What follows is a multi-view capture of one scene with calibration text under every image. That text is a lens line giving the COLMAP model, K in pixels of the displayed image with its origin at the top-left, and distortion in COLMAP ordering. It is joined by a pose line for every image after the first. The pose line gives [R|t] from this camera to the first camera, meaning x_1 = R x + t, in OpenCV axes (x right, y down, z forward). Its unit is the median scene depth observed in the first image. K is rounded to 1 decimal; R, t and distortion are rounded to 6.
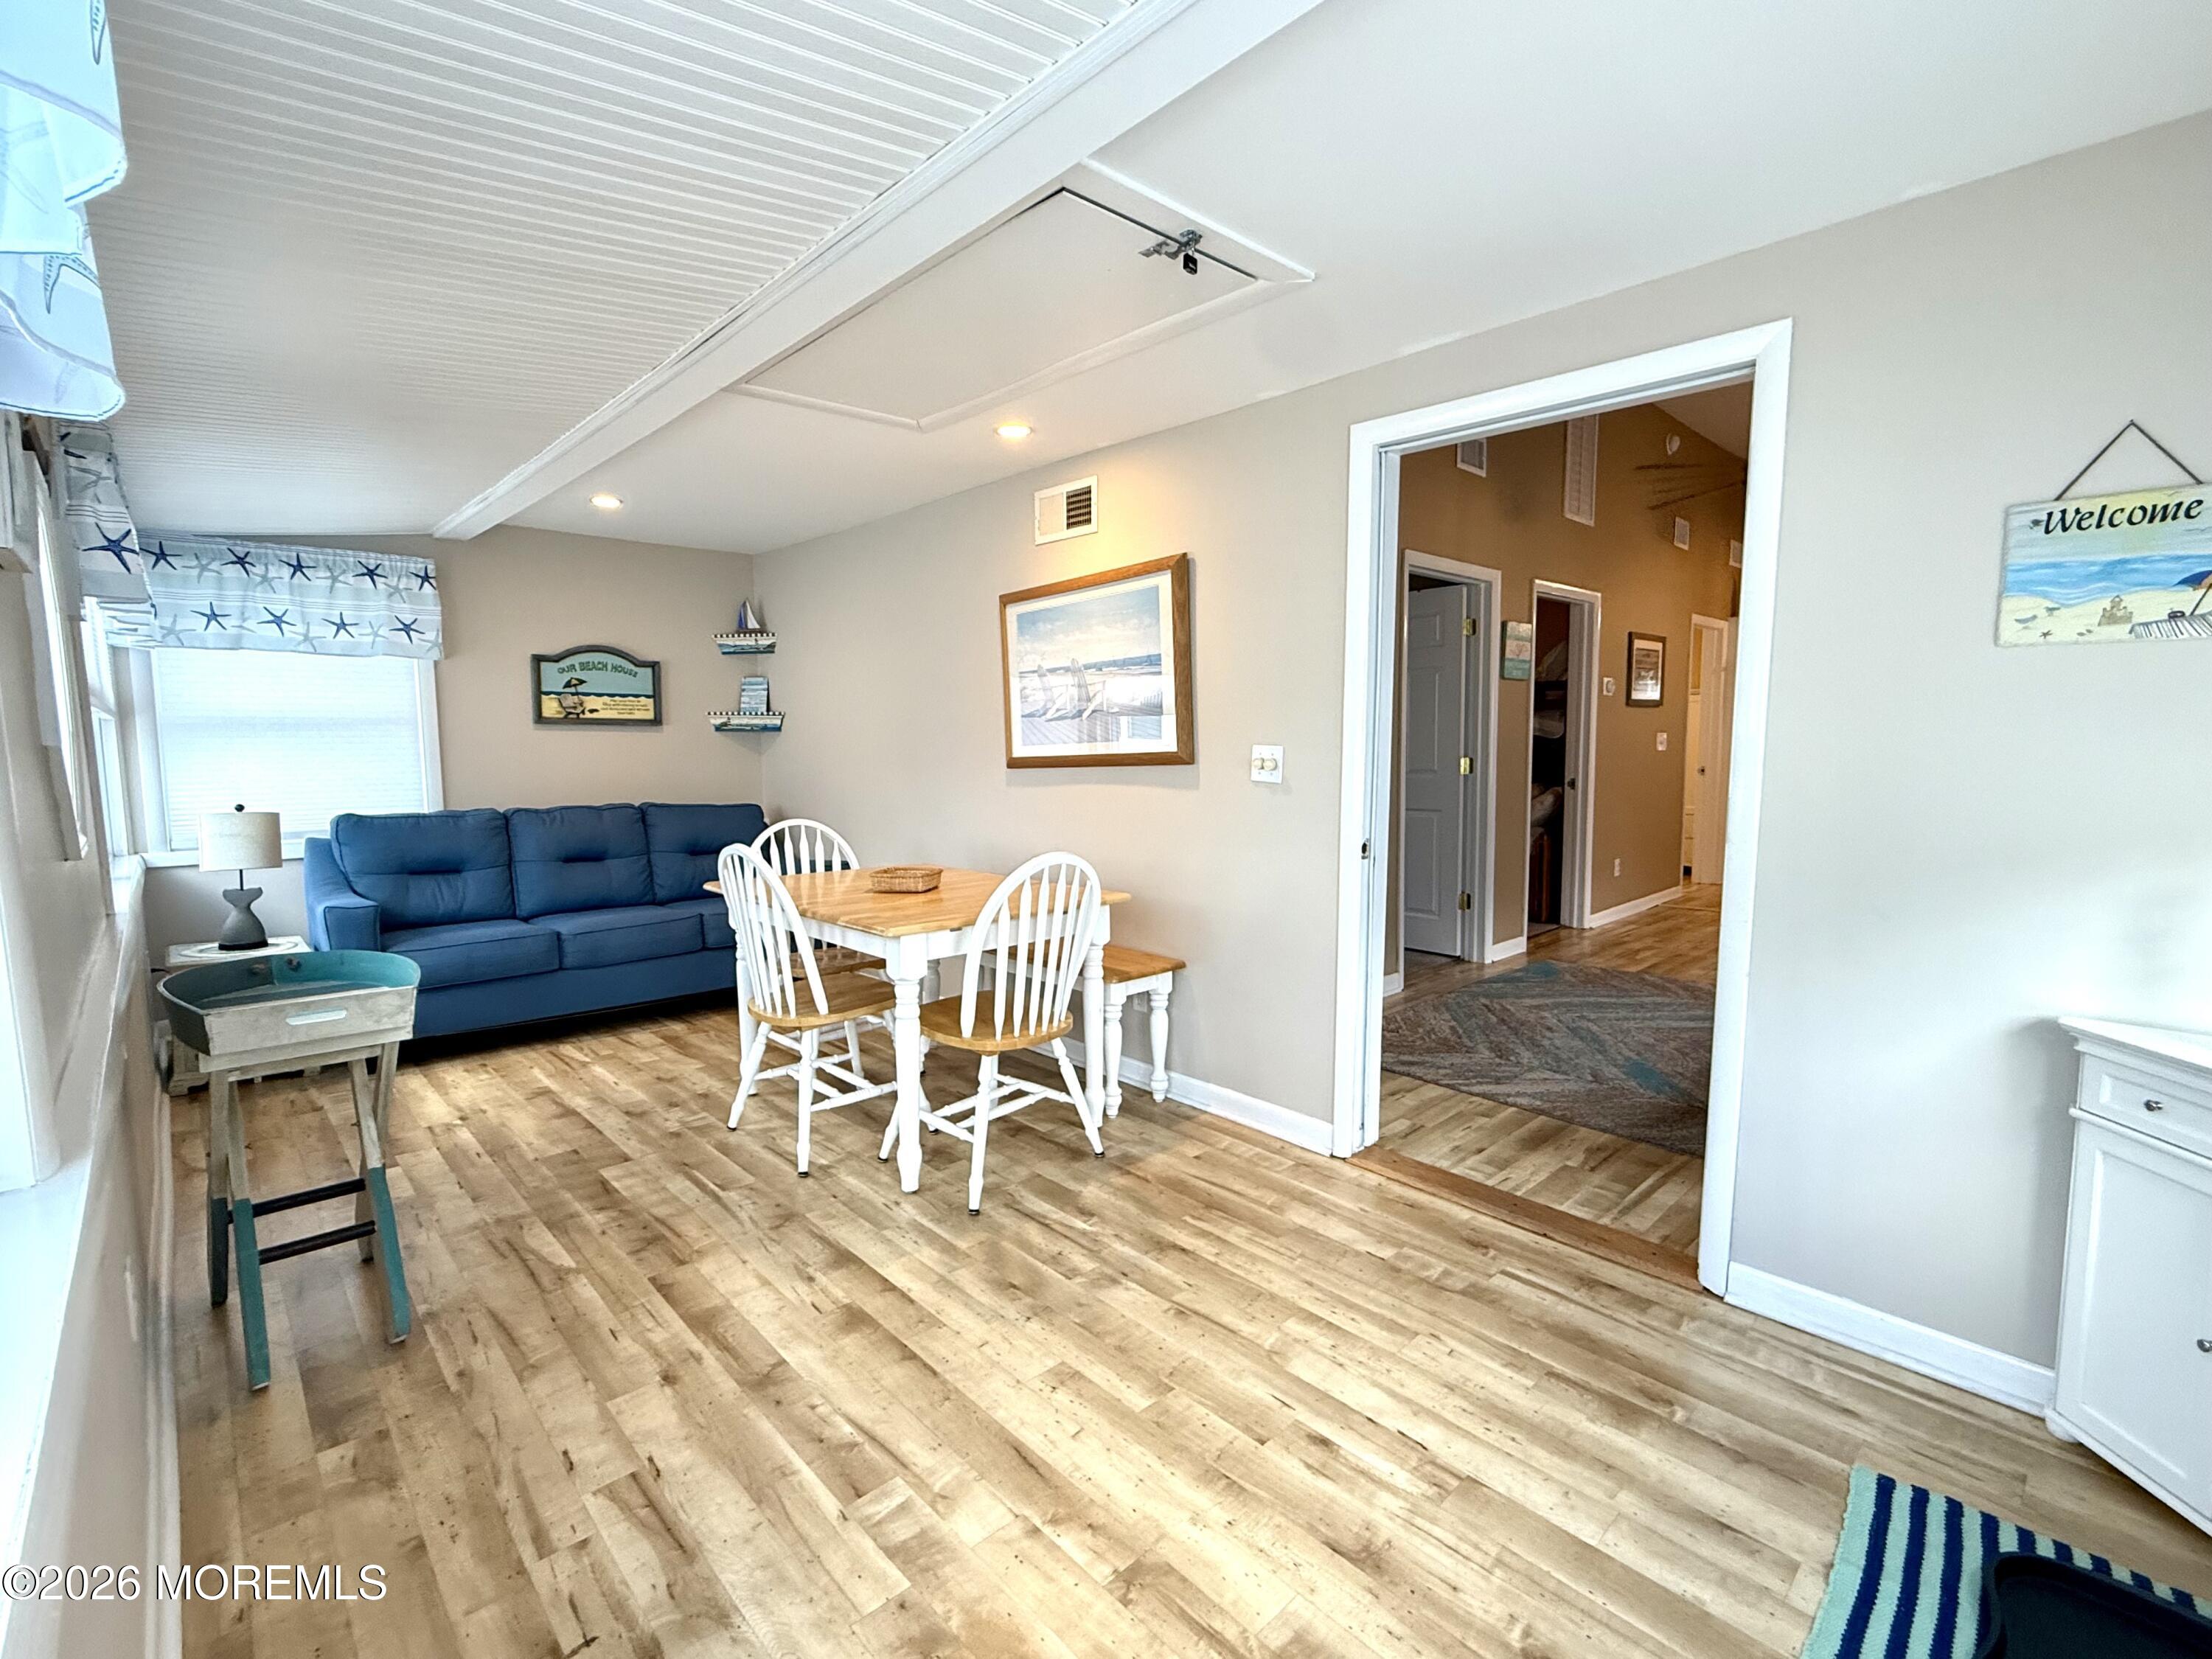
lens RADIAL K [[1001.5, 0, 1108.5], [0, 1001.5, 829.7], [0, 0, 1]] dist [0.001538, -0.000394]
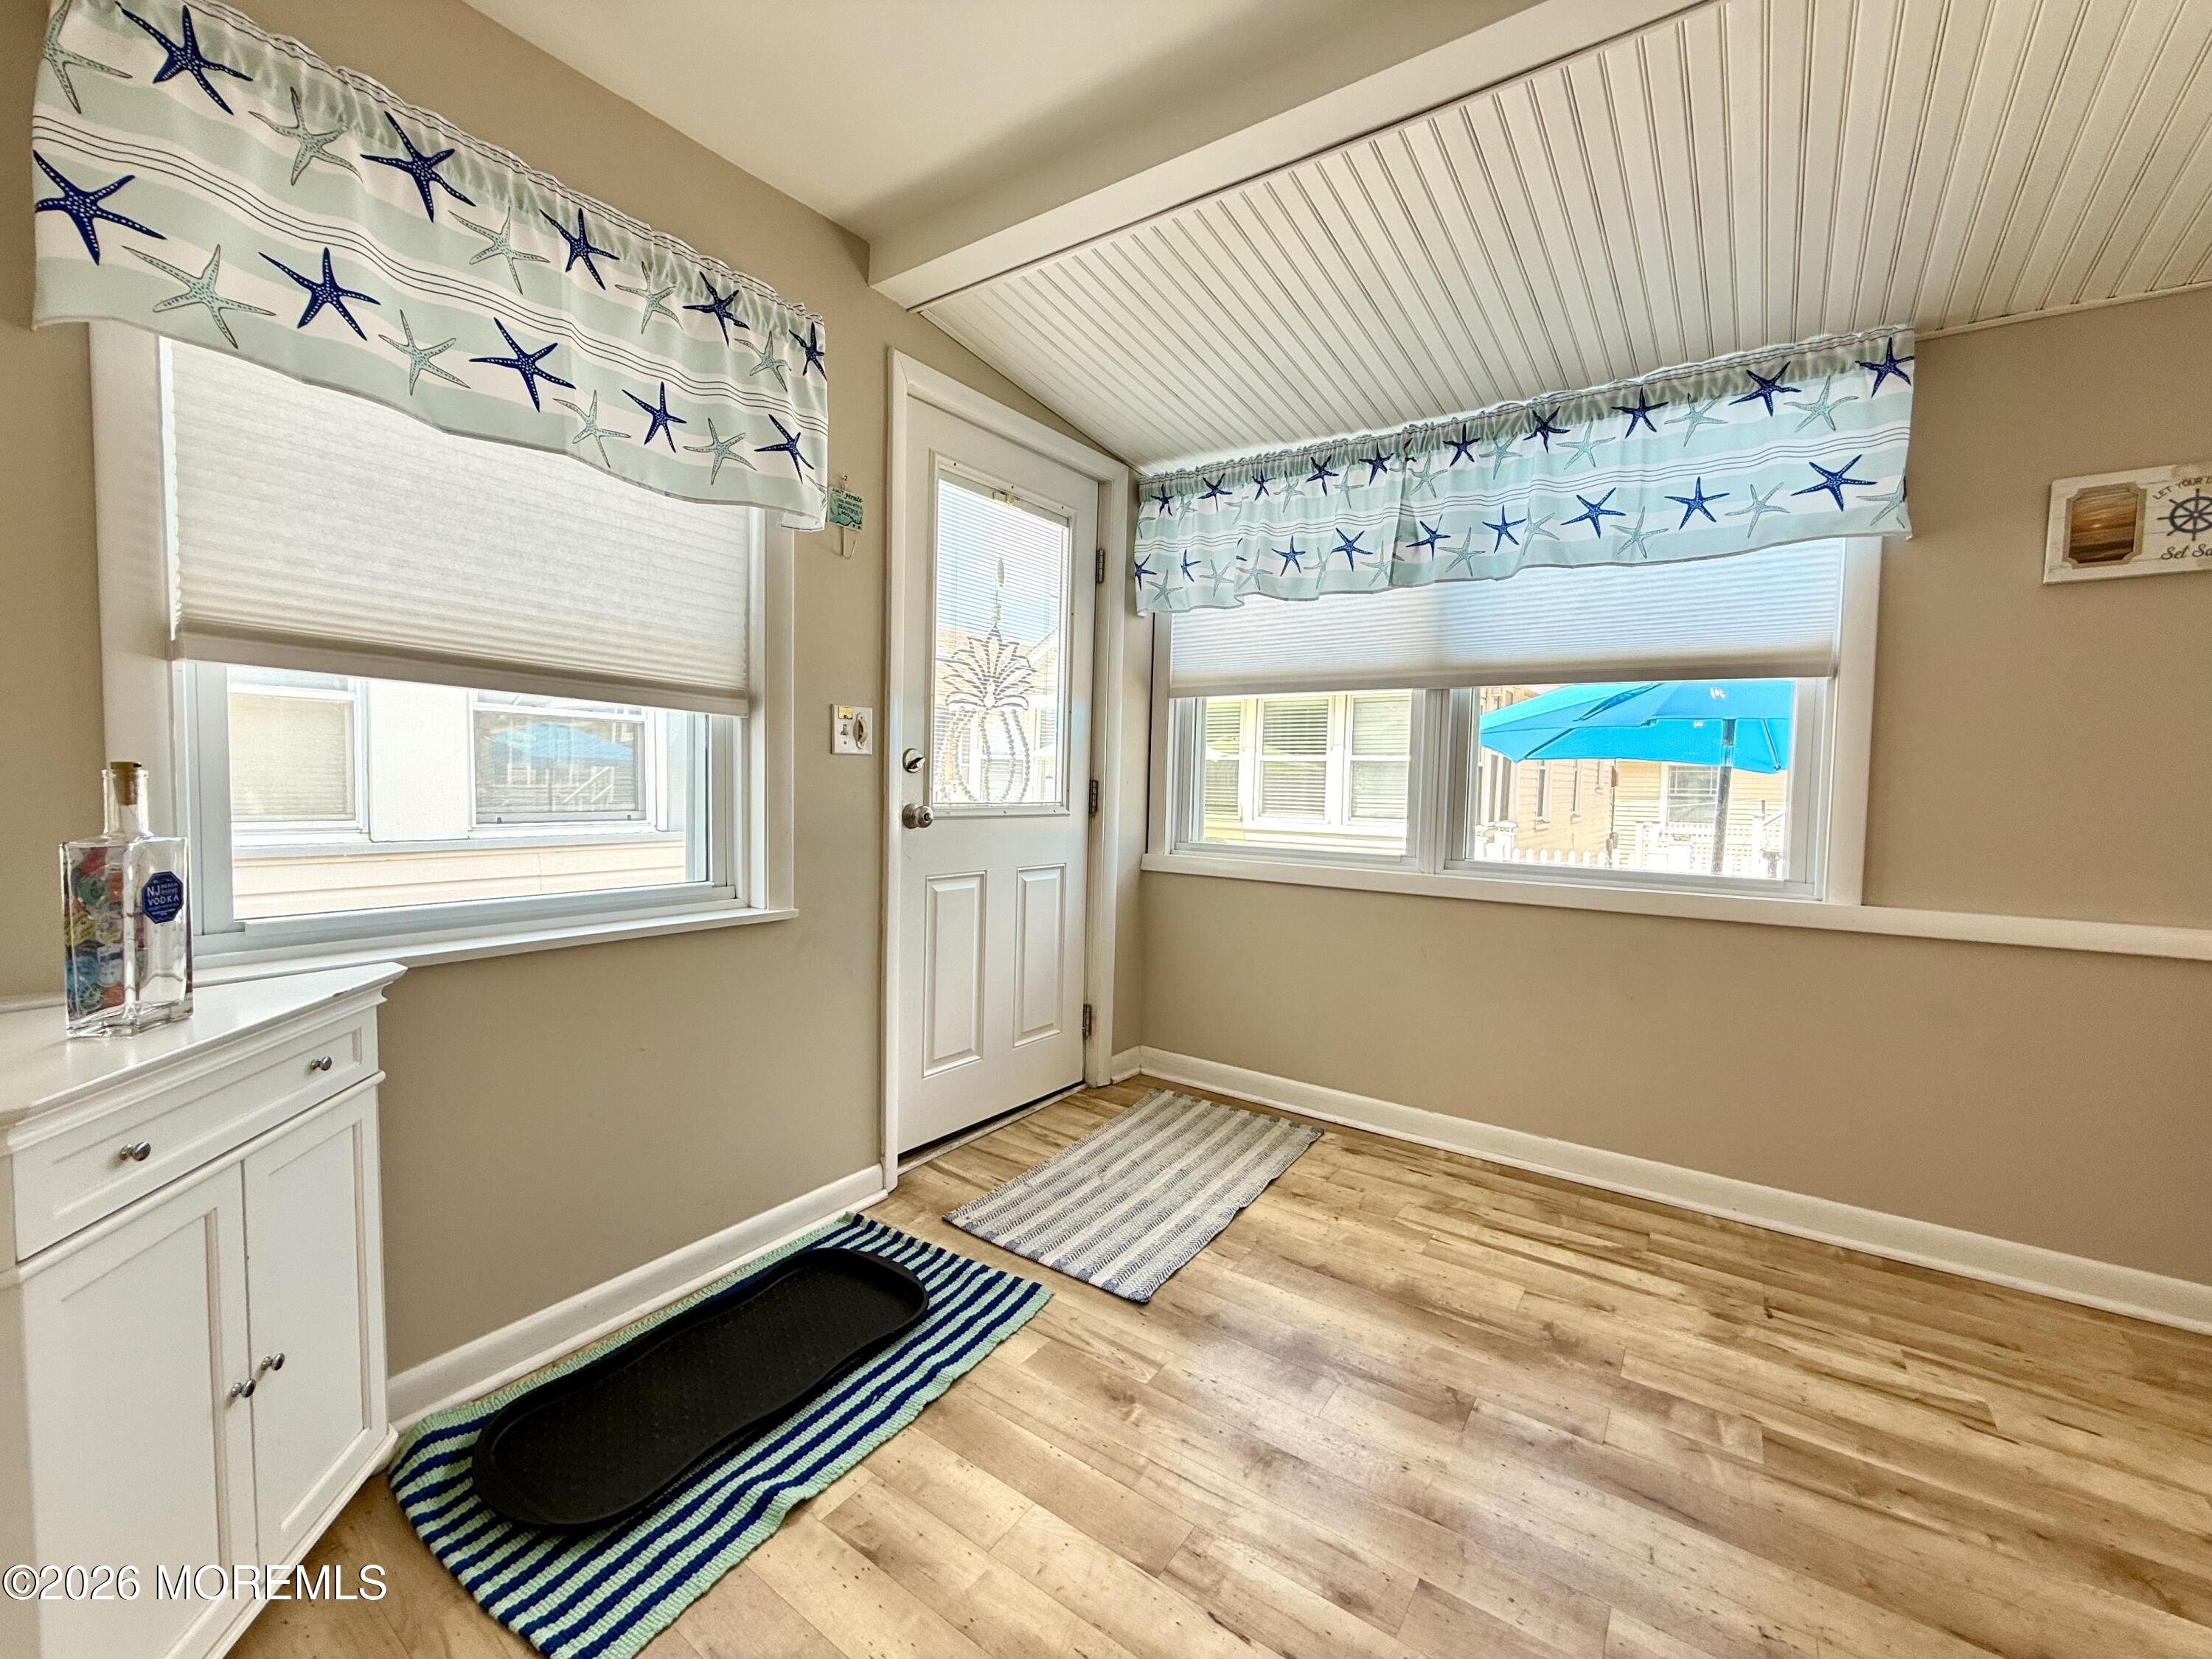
lens RADIAL K [[885.7, 0, 1094.7], [0, 885.7, 829.3], [0, 0, 1]] dist [0.000393, 0.000022]
pose [[-0.983745, -0.004443, -0.179514, 0.327487], [-0.032007, 0.988024, 0.150947, -0.018452], [0.176693, 0.154239, -0.972106, 0.964235]]
